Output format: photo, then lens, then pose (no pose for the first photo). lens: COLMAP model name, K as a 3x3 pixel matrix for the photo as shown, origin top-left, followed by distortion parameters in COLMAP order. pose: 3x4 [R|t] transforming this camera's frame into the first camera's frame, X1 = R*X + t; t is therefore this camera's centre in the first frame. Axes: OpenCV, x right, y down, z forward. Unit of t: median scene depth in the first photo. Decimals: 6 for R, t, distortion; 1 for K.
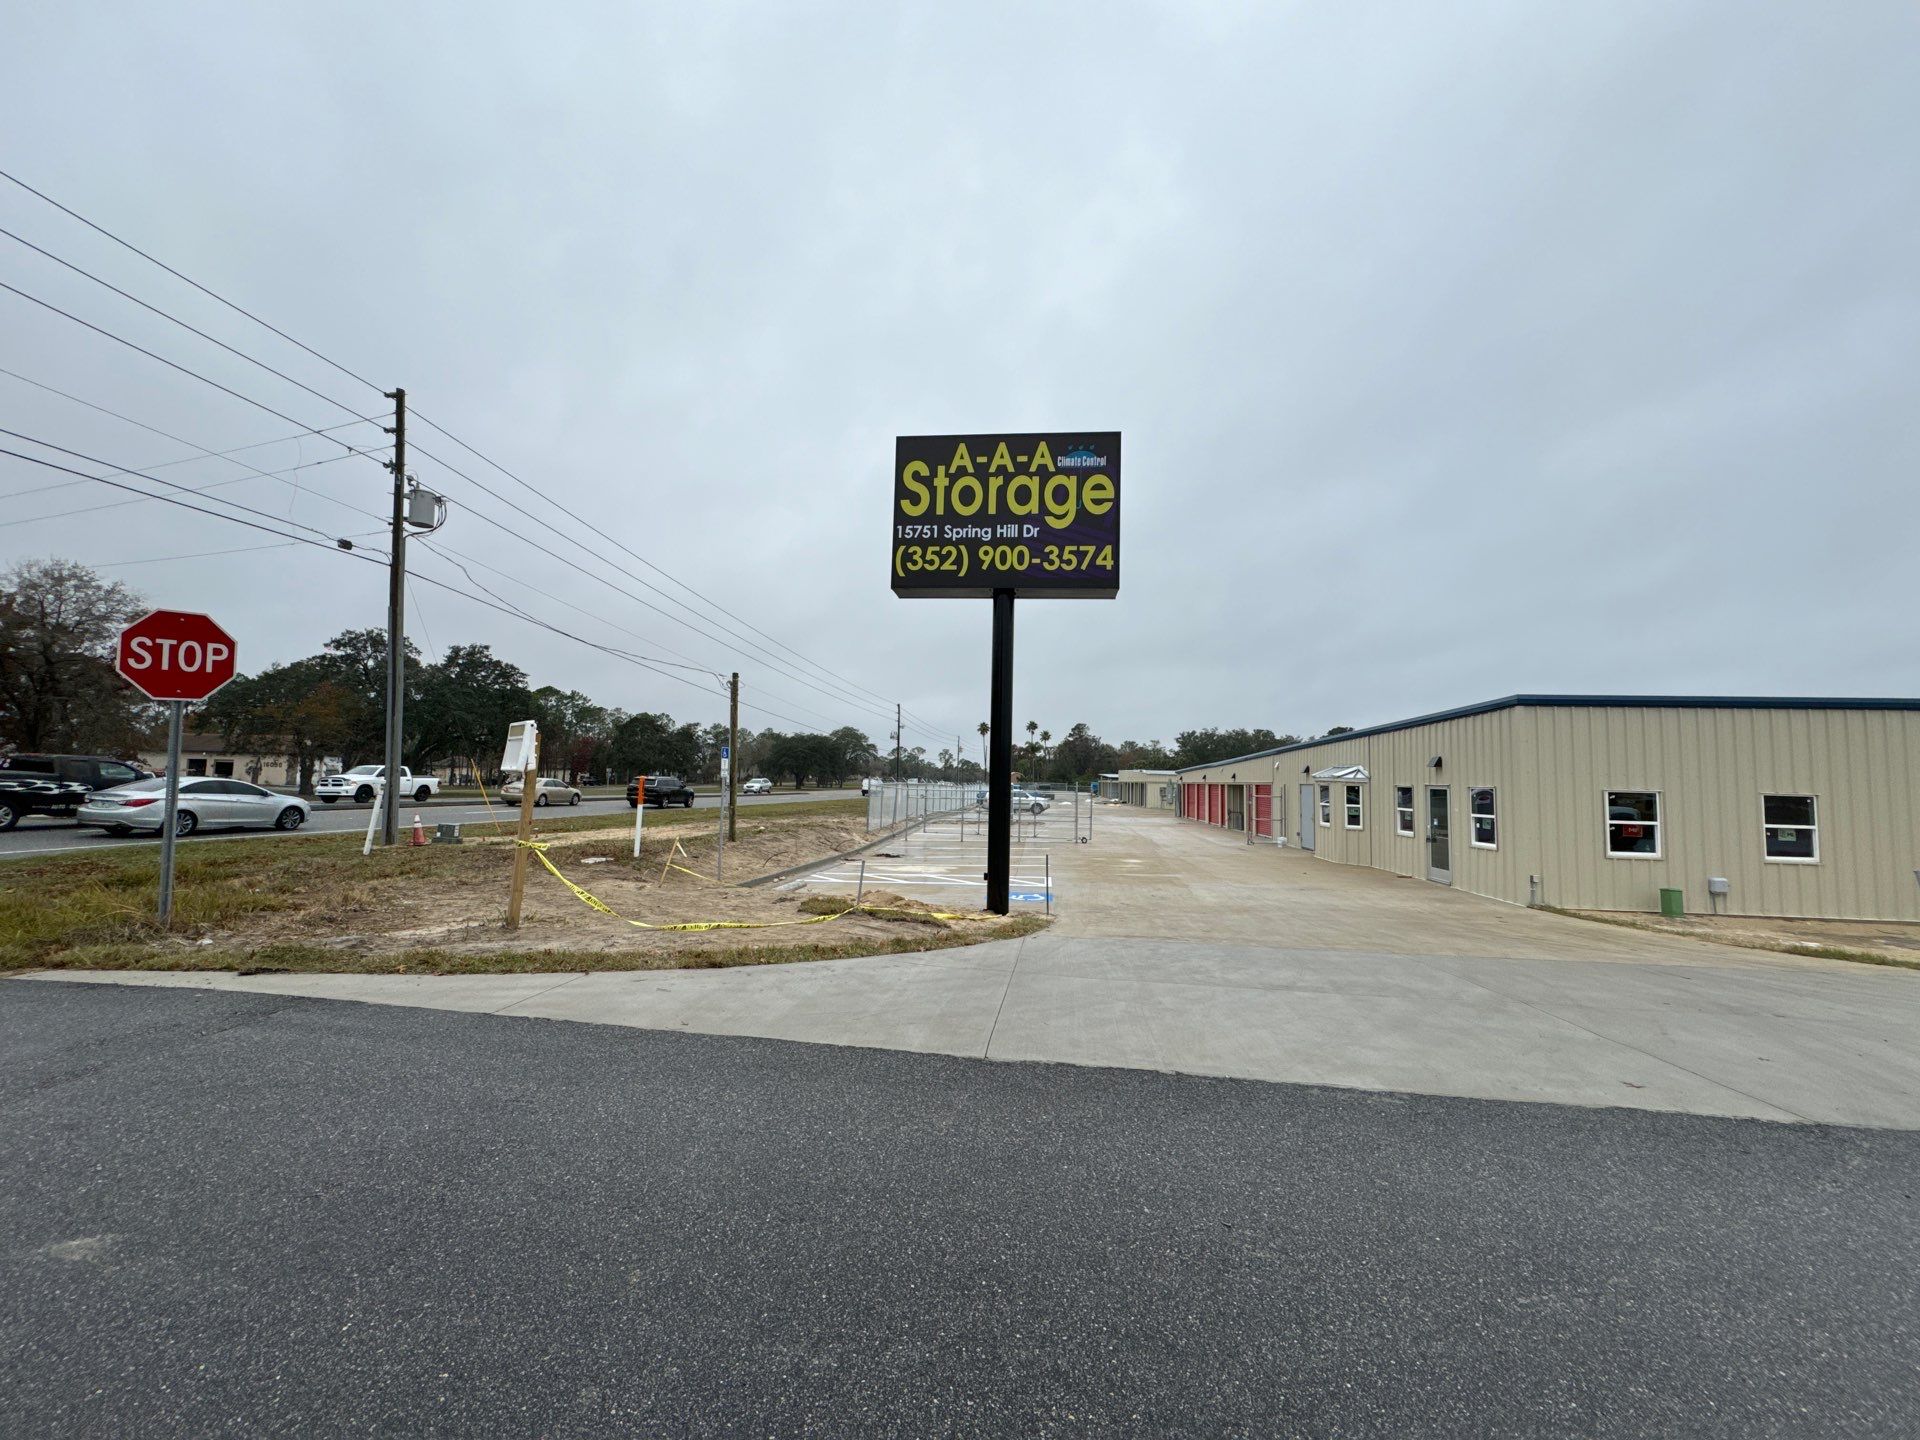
lens RADIAL K [[763.6, 0, 960.0], [0, 763.6, 720.0], [0, 0, 1]] dist [-0.001530, -0.000486]
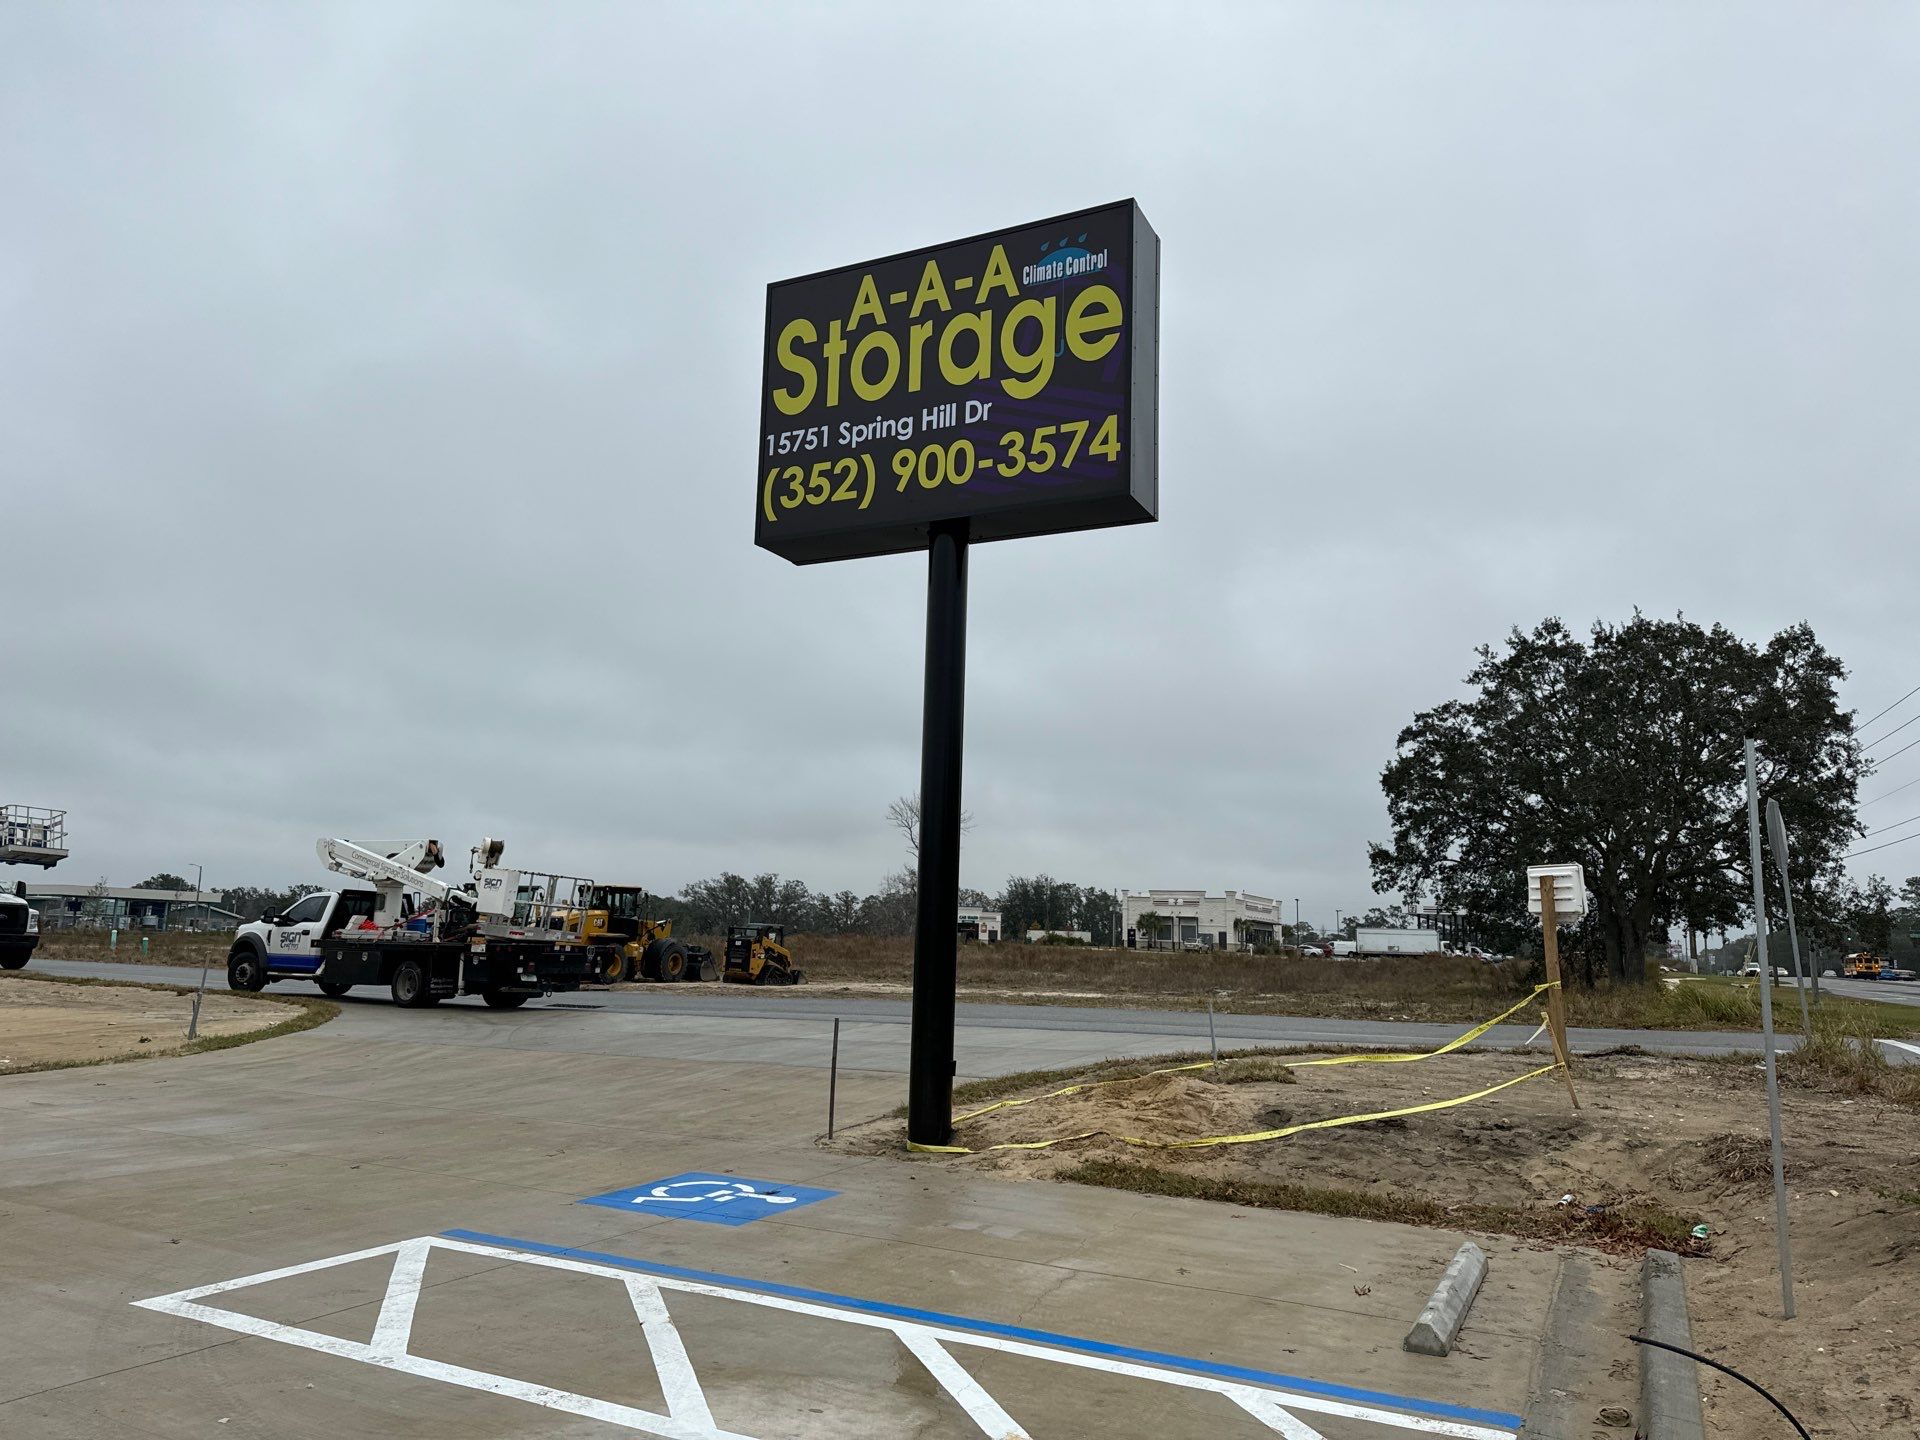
lens RADIAL K [[1328.1, 0, 975.9], [0, 1328.1, 726.3], [0, 0, 1]] dist [0.146791, -0.223706]
pose [[0.943031, -0.061266, -0.327017, 0.383743], [0.025737, 0.993387, -0.111891, 0.078847], [0.331709, 0.097100, 0.938371, 0.133585]]
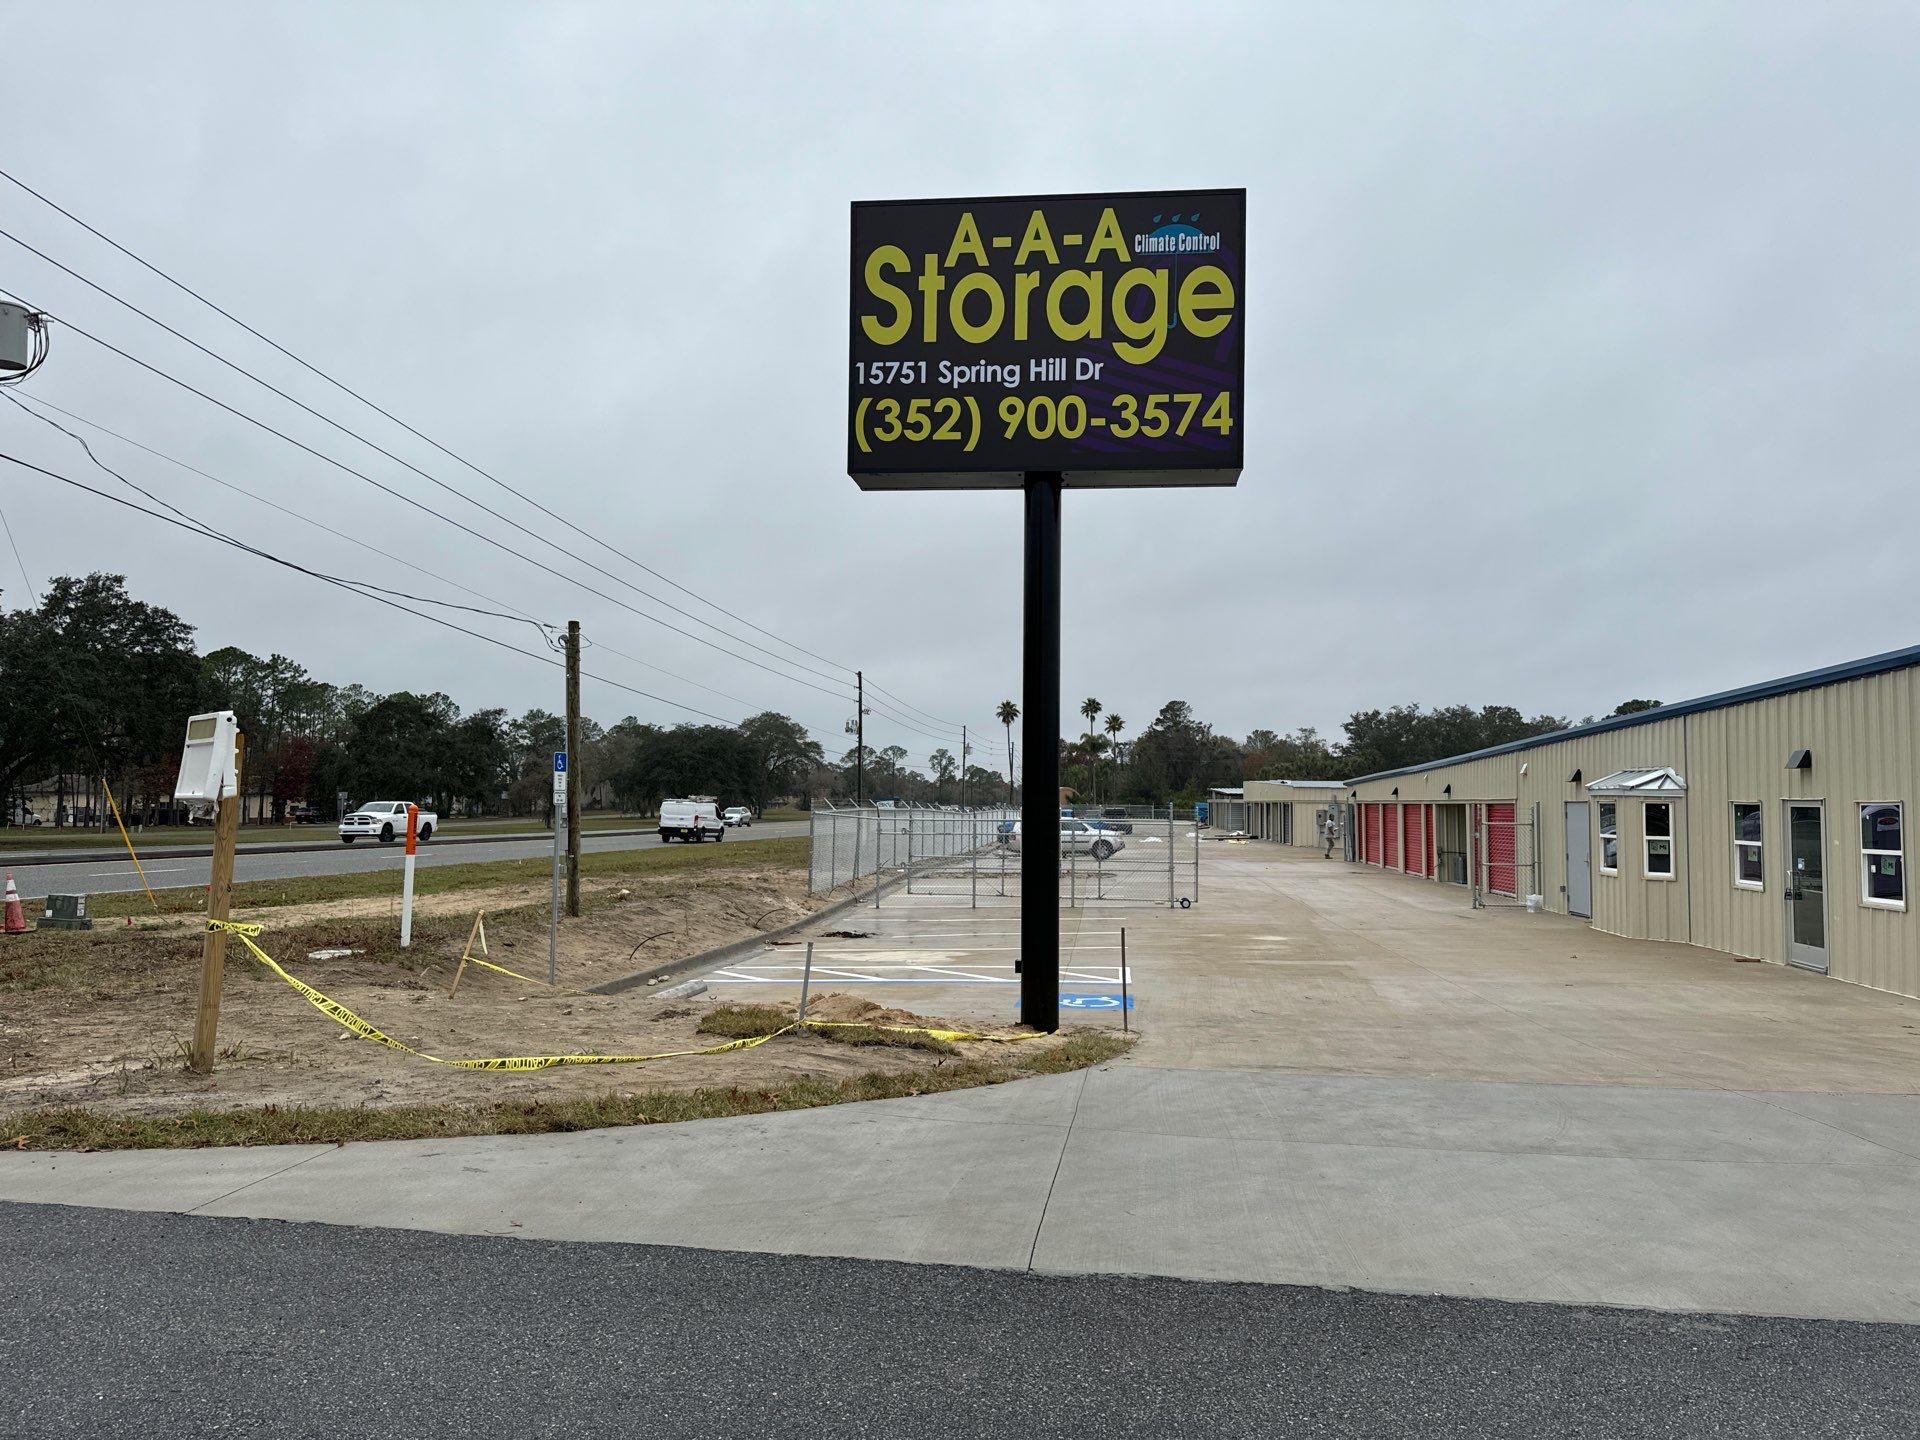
lens RADIAL K [[1328.1, 0, 975.9], [0, 1328.1, 726.3], [0, 0, 1]] dist [0.146791, -0.223706]
pose [[0.999868, -0.014527, 0.007332, -0.003599], [0.014365, 0.999663, 0.021633, -0.001309], [-0.007643, -0.021525, 0.999739, -0.016099]]
